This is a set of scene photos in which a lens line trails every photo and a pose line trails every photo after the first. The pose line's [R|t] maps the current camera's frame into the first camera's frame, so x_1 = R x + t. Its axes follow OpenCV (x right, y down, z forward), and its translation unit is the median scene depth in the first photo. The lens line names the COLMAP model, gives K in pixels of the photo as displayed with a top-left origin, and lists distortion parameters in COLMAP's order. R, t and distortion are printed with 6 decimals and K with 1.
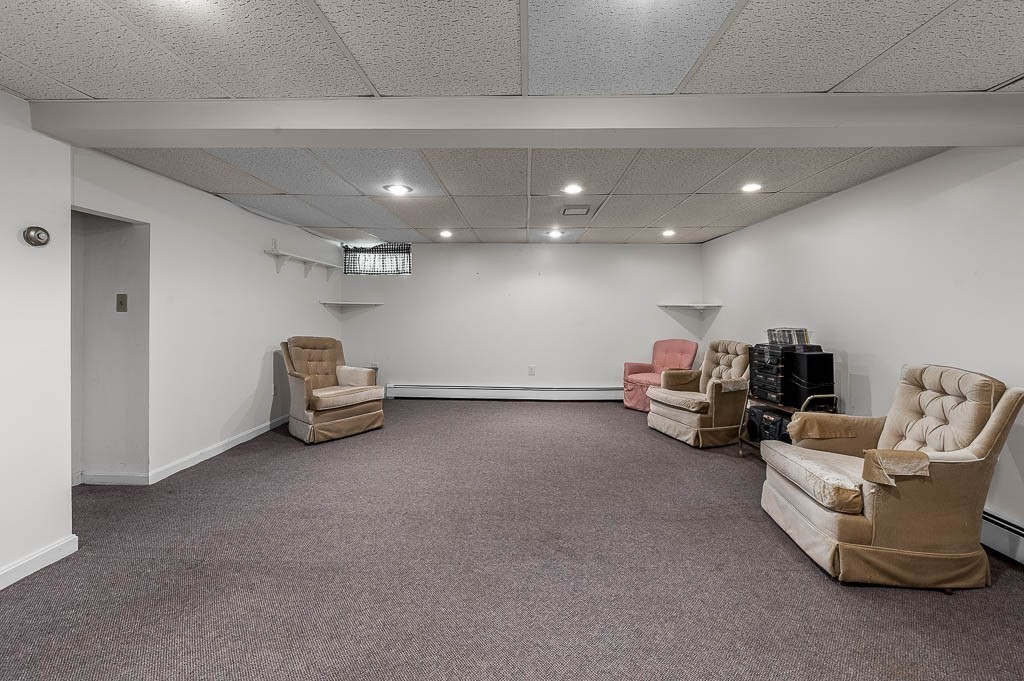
lens RADIAL K [[412.0, 0, 510.2], [0, 412.0, 313.7], [0, 0, 1]] dist [-0.001452, -0.000178]
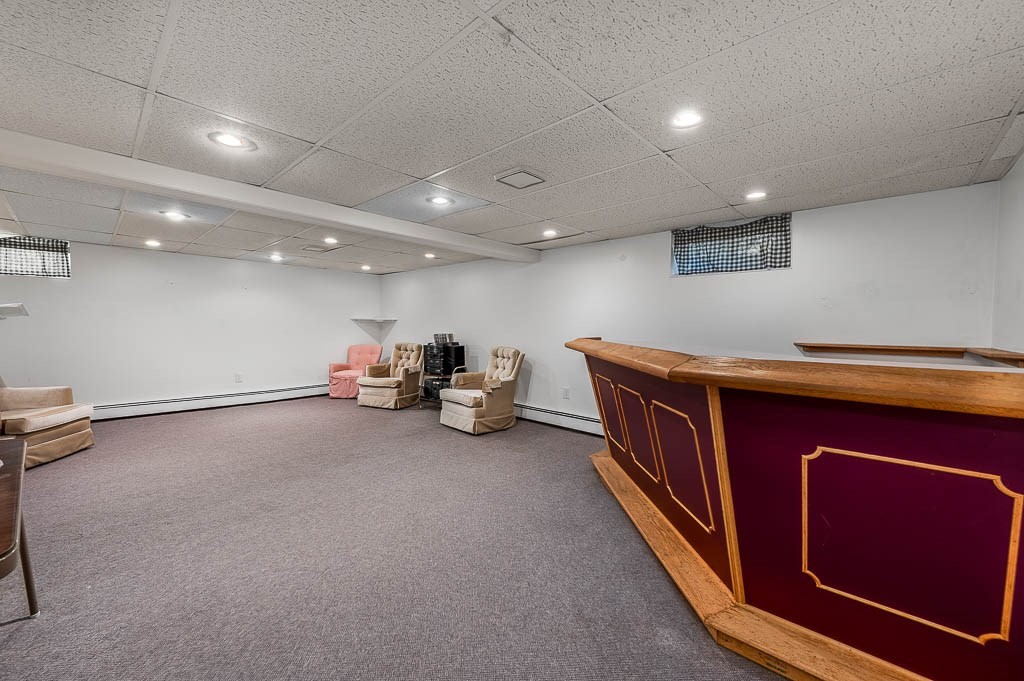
lens RADIAL K [[412.0, 0, 510.2], [0, 412.0, 313.7], [0, 0, 1]] dist [-0.001452, -0.000178]
pose [[0.661869, 0.023094, 0.749264, -0.512387], [-0.002028, 0.999577, -0.029018, -0.000180], [-0.749617, 0.017686, 0.661636, -0.441009]]
